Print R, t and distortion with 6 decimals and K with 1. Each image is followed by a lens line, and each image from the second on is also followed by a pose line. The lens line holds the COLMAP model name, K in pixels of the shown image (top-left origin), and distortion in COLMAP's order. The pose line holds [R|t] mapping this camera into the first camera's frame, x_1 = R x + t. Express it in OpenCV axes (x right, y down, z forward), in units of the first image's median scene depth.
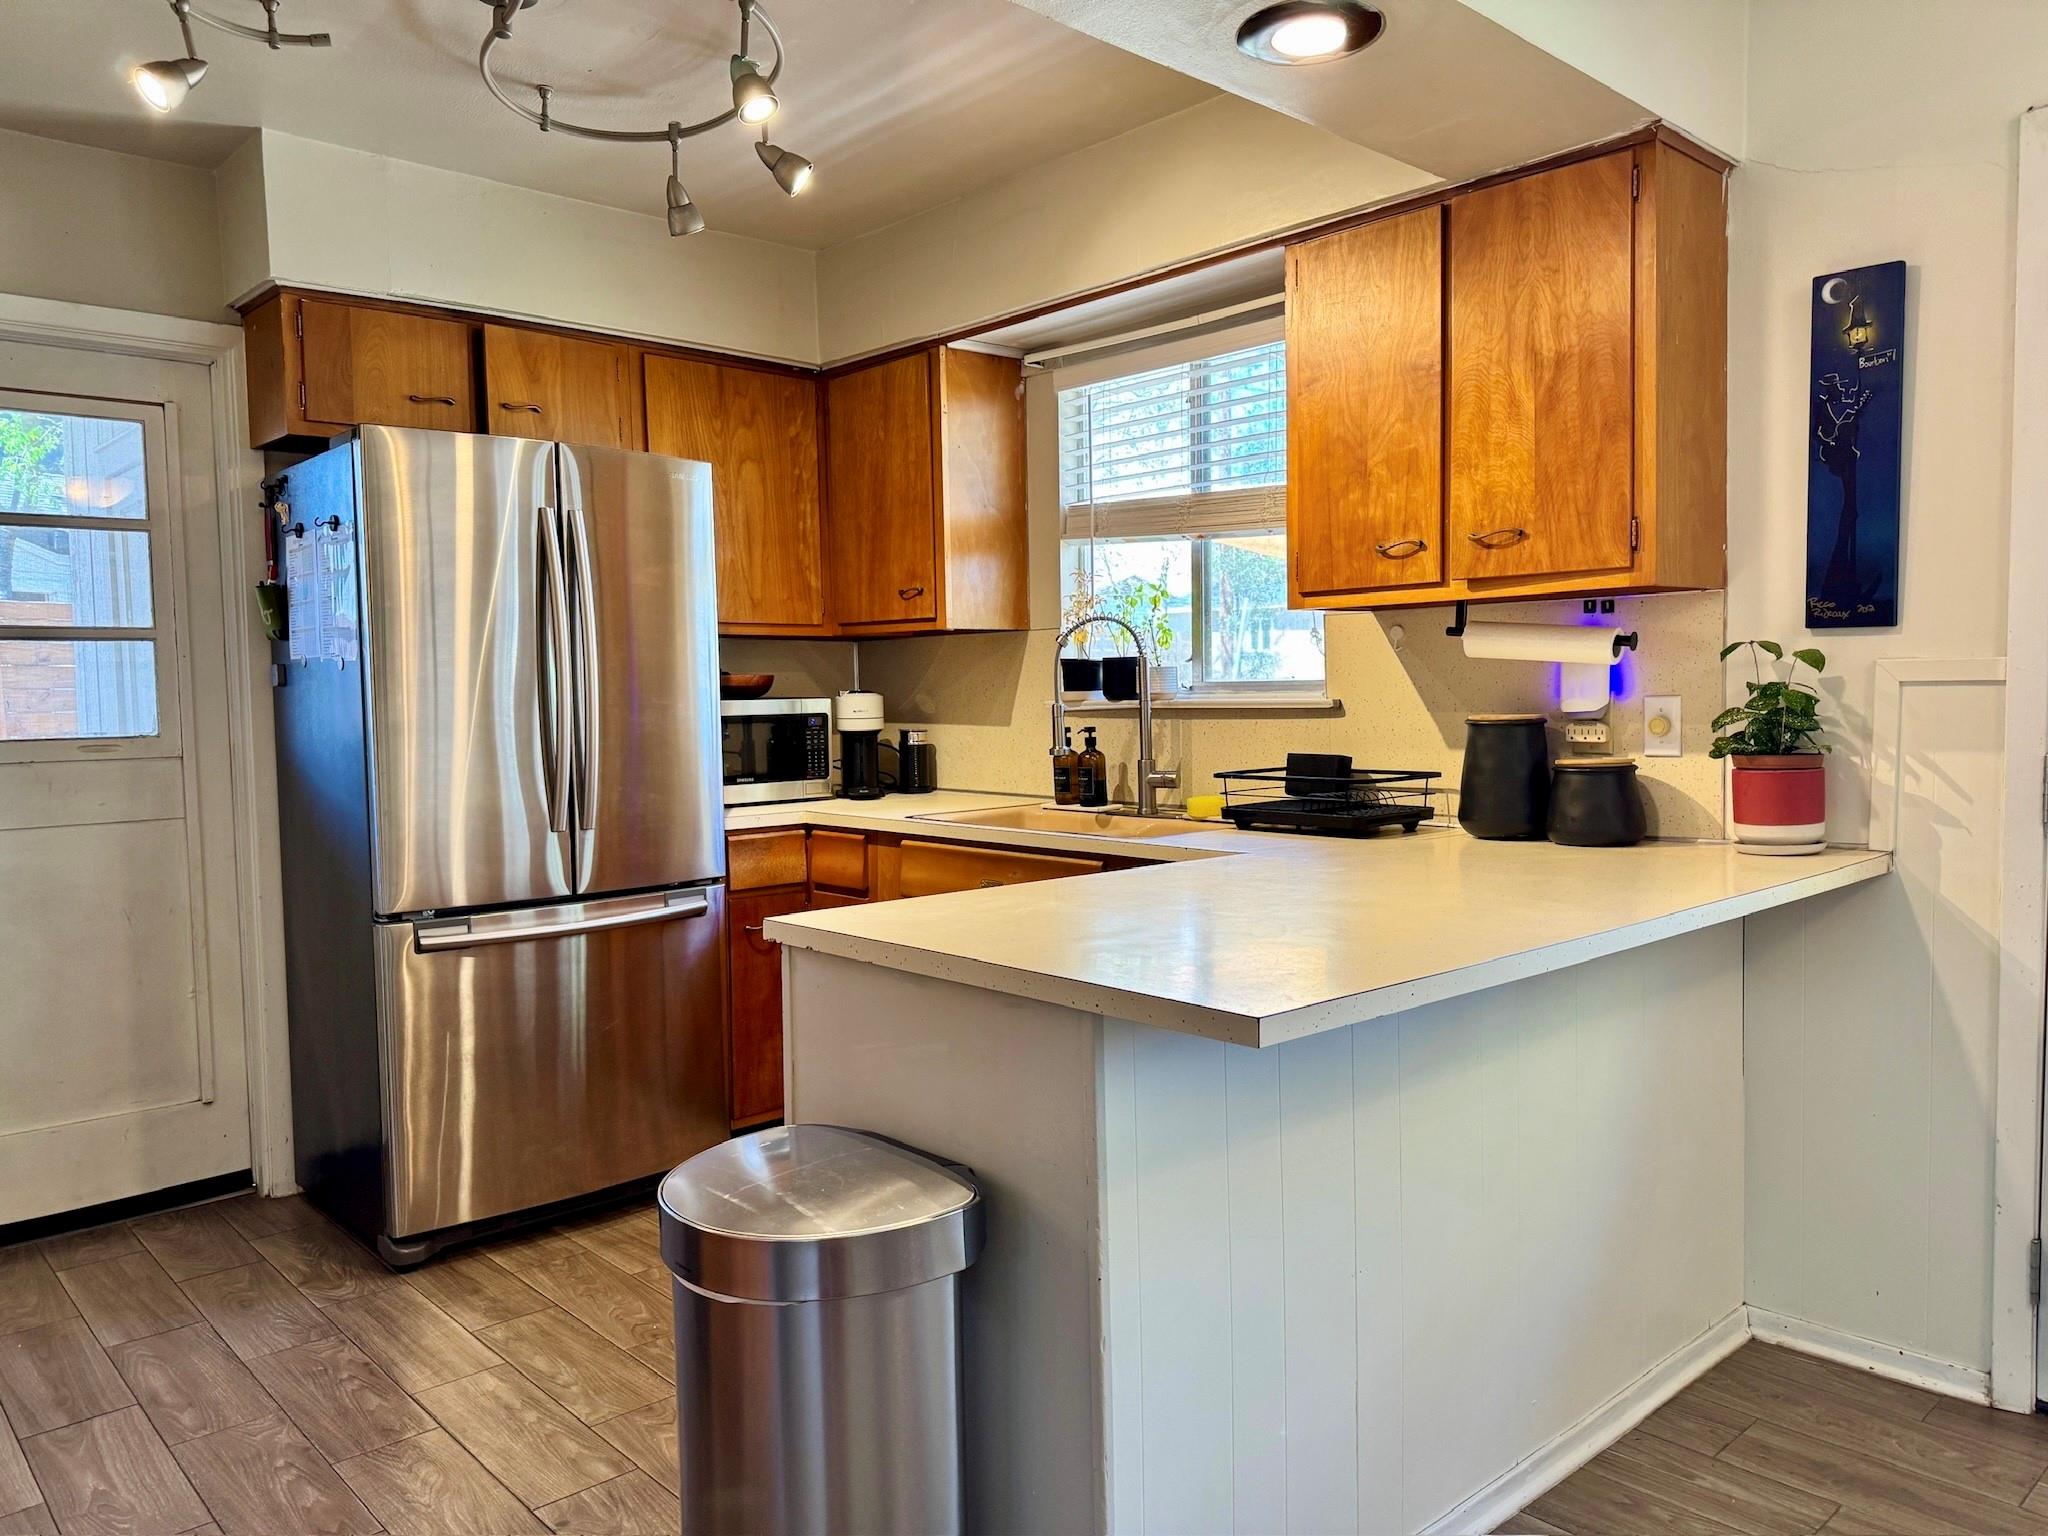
lens RADIAL K [[1453.0, 0, 1026.6], [0, 1453.0, 778.0], [0, 0, 1]] dist [0.005710, -0.003188]
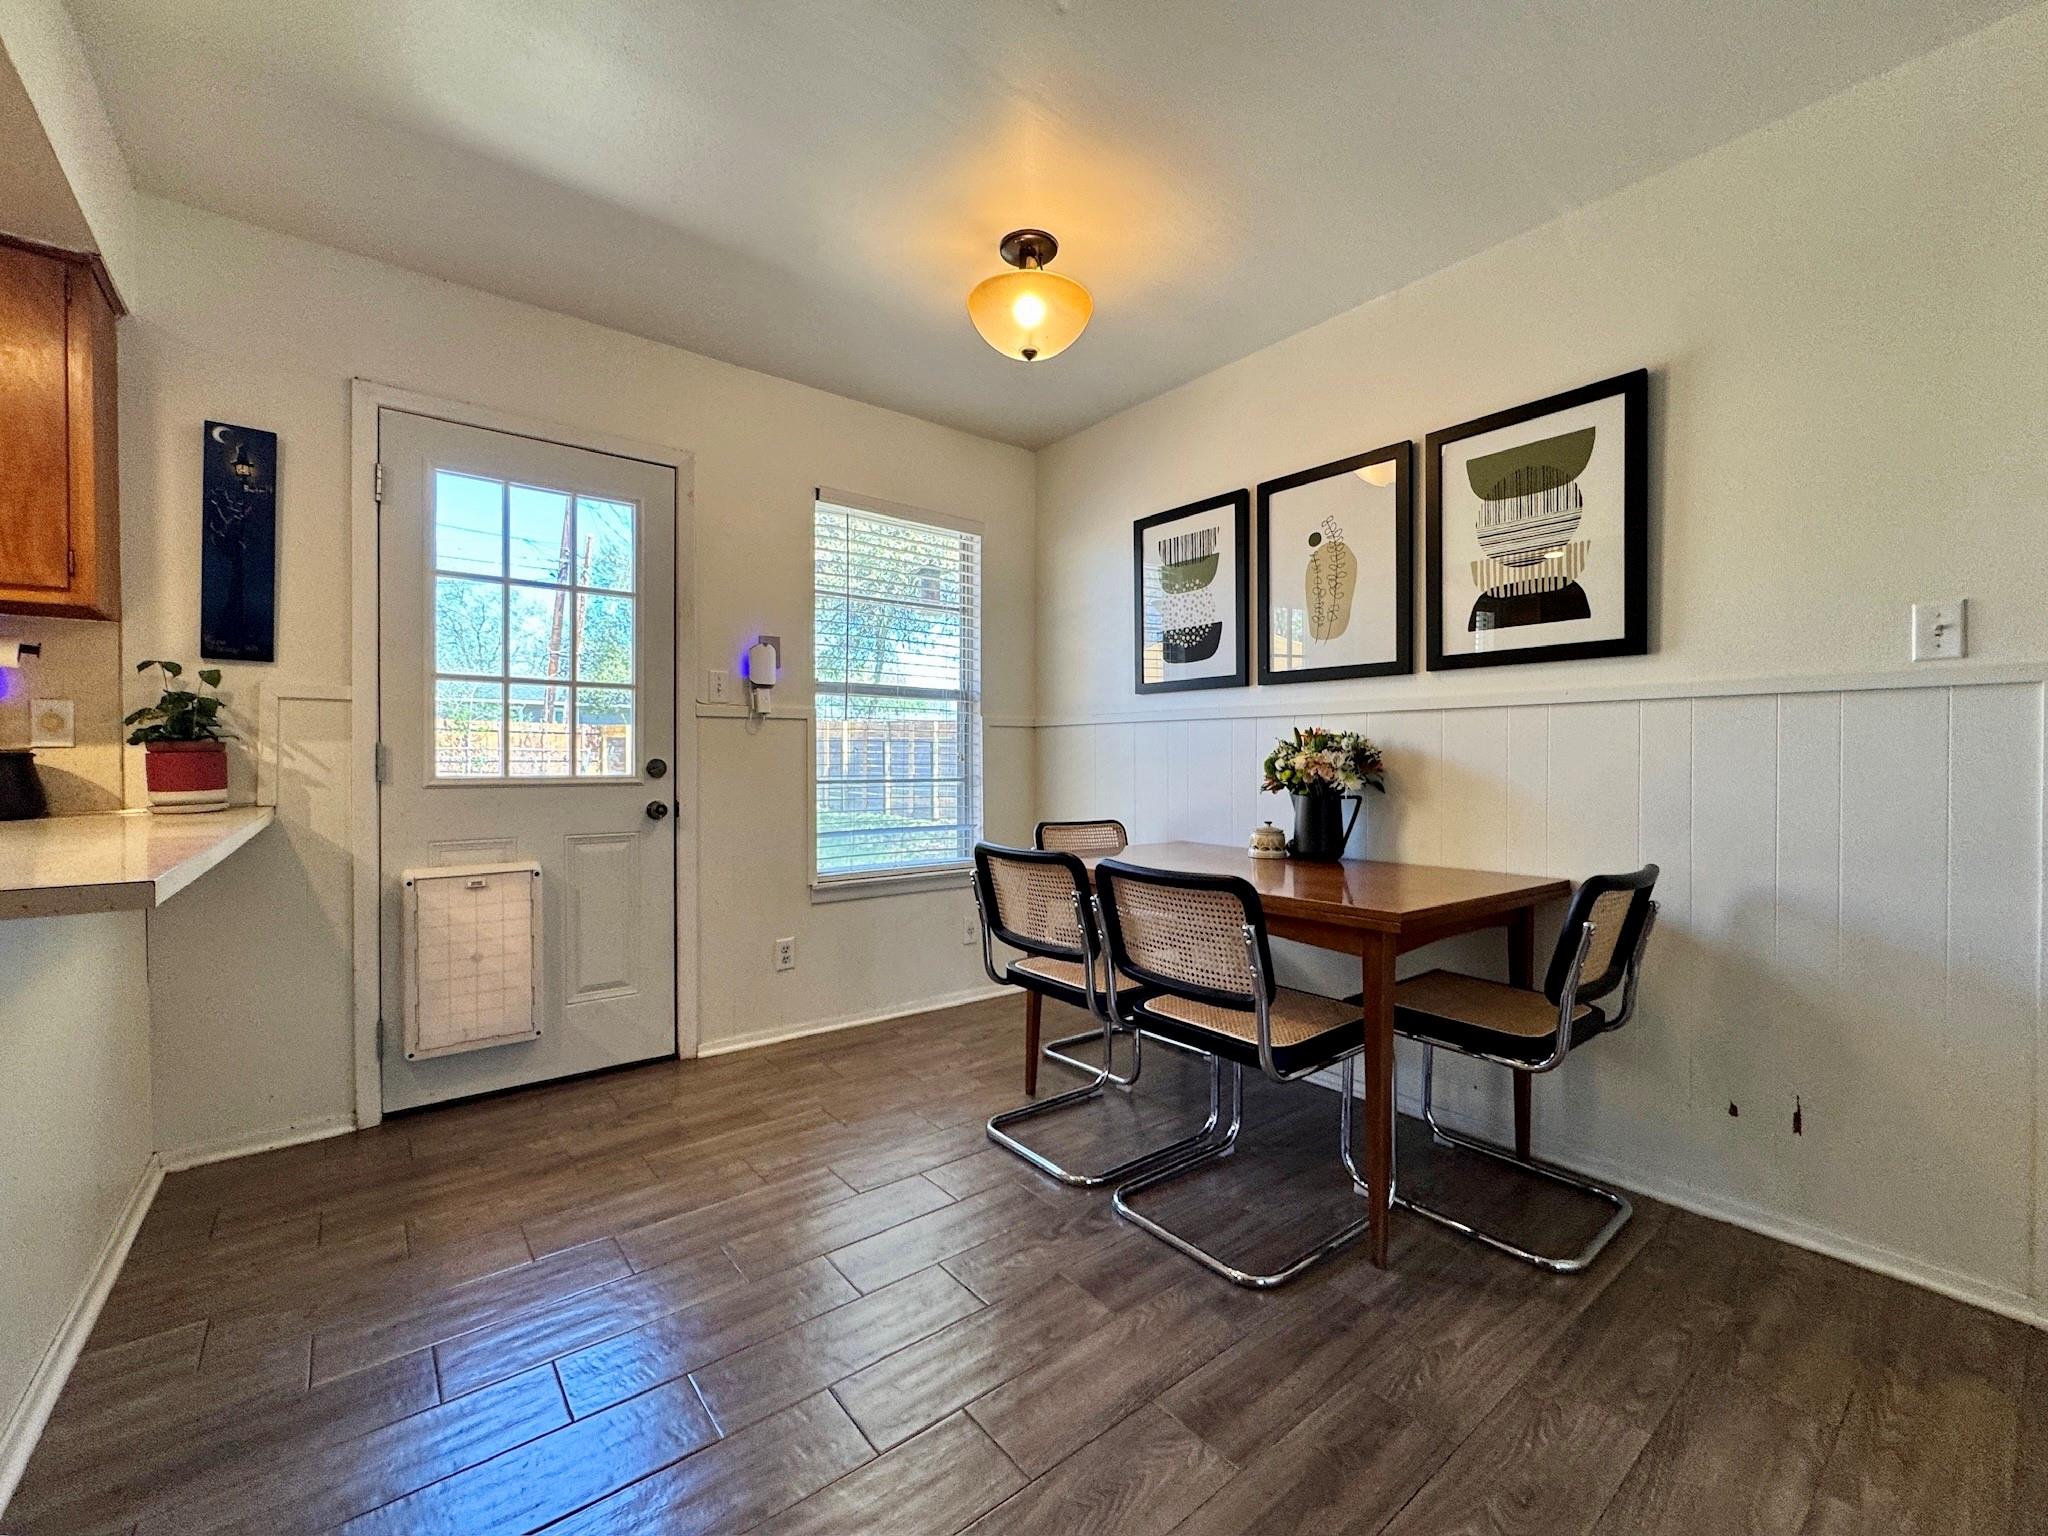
lens RADIAL K [[832.0, 0, 1027.2], [0, 832.0, 767.6], [0, 0, 1]] dist [-0.014020, 0.000331]
pose [[0.073604, 0.004614, 0.997277, -0.219945], [0.058802, 0.998229, -0.008959, 0.063393], [-0.995553, 0.059301, 0.073202, 0.127349]]
